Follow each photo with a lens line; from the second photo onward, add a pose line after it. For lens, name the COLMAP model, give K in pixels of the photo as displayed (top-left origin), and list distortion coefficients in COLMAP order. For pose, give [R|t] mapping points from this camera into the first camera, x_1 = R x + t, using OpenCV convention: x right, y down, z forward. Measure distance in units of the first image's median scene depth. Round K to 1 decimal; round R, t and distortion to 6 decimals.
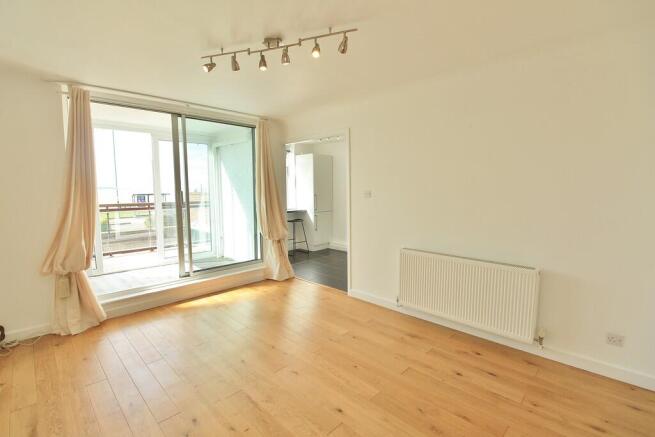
lens RADIAL K [[303.3, 0, 324.0], [0, 303.3, 221.6], [0, 0, 1]] dist [-0.014684, -0.000791]
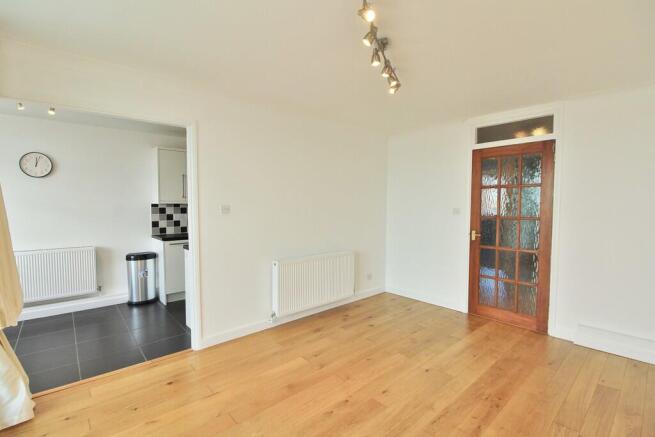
lens RADIAL K [[303.3, 0, 324.0], [0, 303.3, 221.6], [0, 0, 1]] dist [-0.014684, -0.000791]
pose [[0.066518, -0.053916, 0.996327, -0.910385], [0.113561, 0.992460, 0.046125, -0.090138], [-0.991302, 0.110076, 0.072140, 0.935543]]
